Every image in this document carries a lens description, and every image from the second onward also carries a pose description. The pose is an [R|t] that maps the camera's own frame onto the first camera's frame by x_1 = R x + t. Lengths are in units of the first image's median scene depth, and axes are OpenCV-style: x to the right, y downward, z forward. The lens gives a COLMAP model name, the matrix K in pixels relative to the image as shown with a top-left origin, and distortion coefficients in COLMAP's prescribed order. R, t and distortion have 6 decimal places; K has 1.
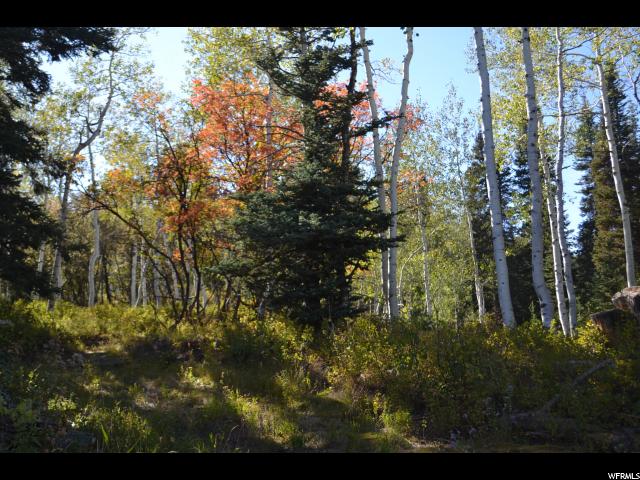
lens RADIAL K [[892.7, 0, 319.1], [0, 892.7, 240.1], [0, 0, 1]] dist [-0.016342, 0.000000]
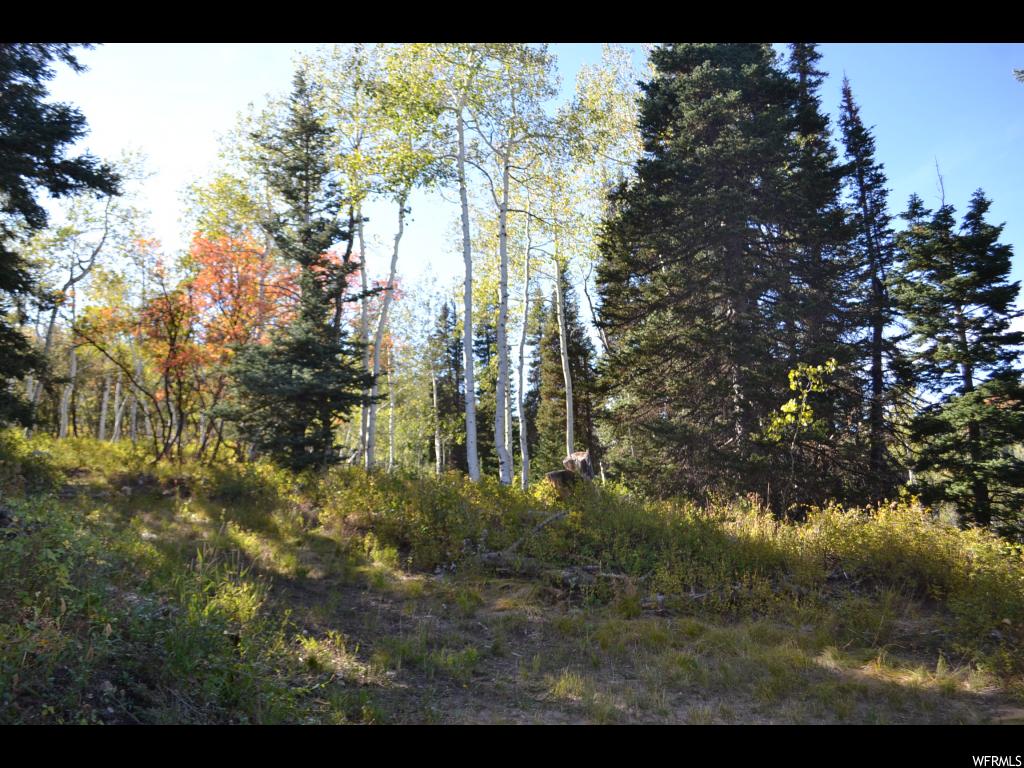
lens RADIAL K [[819.9, 0, 513.2], [0, 819.9, 385.5], [0, 0, 1]] dist [-0.076810, 0.003552]
pose [[0.959274, 0.076477, 0.271929, -0.026183], [-0.072977, 0.997069, -0.022975, -0.003475], [-0.272889, 0.002195, 0.962043, -0.030351]]
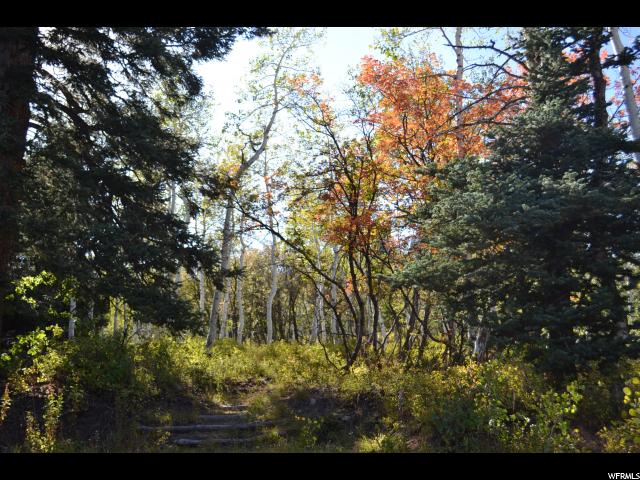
lens RADIAL K [[730.8, 0, 321.5], [0, 730.8, 241.3], [0, 0, 1]] dist [-0.066555, 0.000000]
pose [[0.977263, -0.031718, -0.209646, -0.049136], [0.017035, 0.997297, -0.071477, 0.033659], [0.211346, 0.066280, 0.975161, 0.400709]]
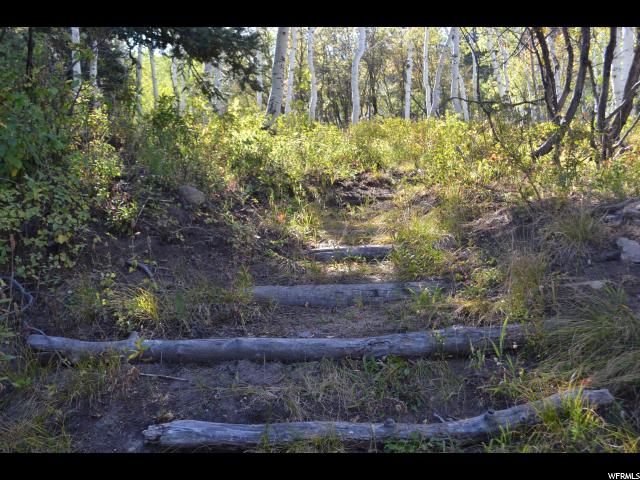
lens RADIAL K [[730.8, 0, 320.2], [0, 730.8, 240.2], [0, 0, 1]] dist [-0.066555, 0.000000]
pose [[0.956732, 0.038667, -0.288391, -0.199672], [0.021384, 0.979107, 0.202219, 0.080065], [0.290184, -0.199637, 0.935916, 0.785370]]
